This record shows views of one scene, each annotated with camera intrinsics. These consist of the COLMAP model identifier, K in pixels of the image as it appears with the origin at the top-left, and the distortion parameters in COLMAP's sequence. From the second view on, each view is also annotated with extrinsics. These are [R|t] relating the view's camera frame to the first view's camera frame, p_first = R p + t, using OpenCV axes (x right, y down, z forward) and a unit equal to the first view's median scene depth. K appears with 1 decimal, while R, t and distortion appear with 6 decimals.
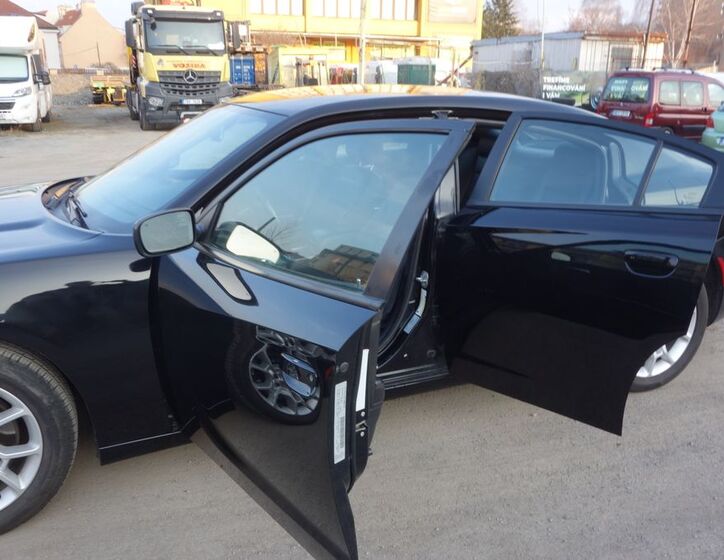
lens RADIAL K [[661.4, 0, 363.8], [0, 661.4, 280.5], [0, 0, 1]] dist [-0.008541, 0.000000]
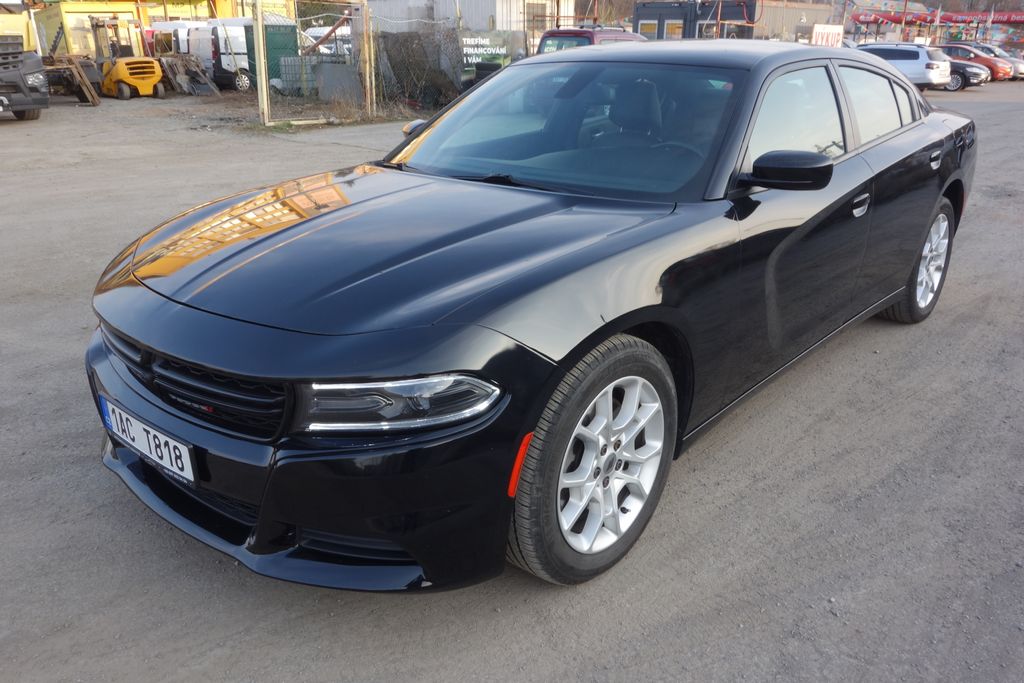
lens RADIAL K [[807.8, 0, 512.7], [0, 807.8, 341.5], [0, 0, 1]] dist [-0.004622, 0.001636]
pose [[0.906021, -0.159486, 0.392034, -0.134295], [0.137027, 0.986929, 0.084821, -0.000872], [-0.400438, -0.023130, 0.916032, 0.009012]]
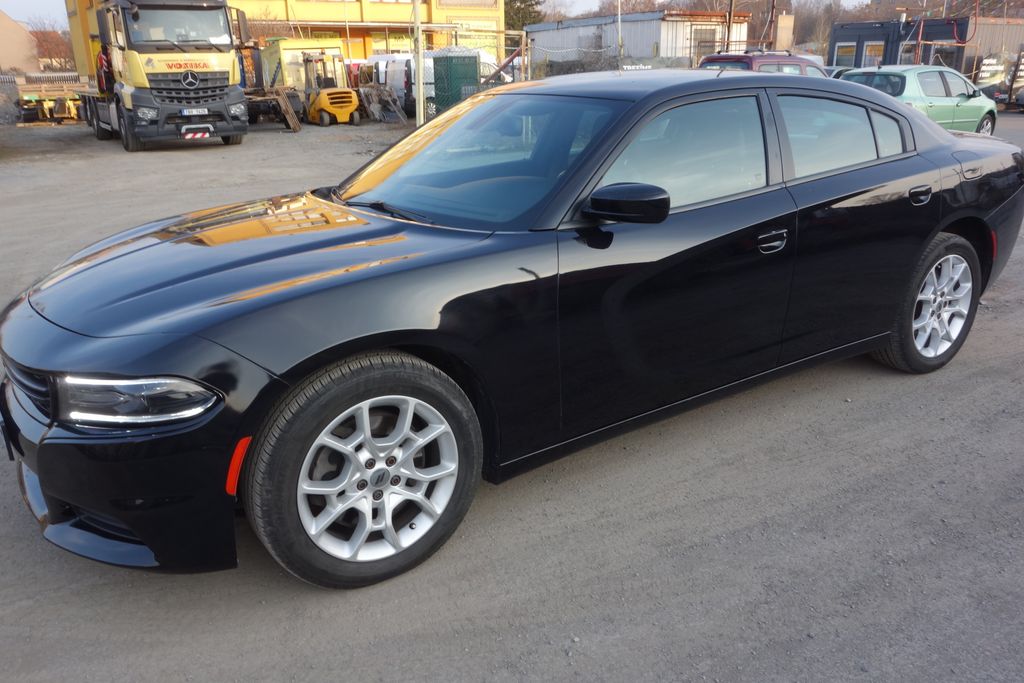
lens RADIAL K [[807.8, 0, 512.6], [0, 807.8, 340.3], [0, 0, 1]] dist [-0.004622, 0.001636]
pose [[0.982107, -0.088425, 0.166272, -0.072384], [0.085002, 0.995998, 0.027605, 0.006385], [-0.168048, -0.012978, 0.985693, -0.015823]]
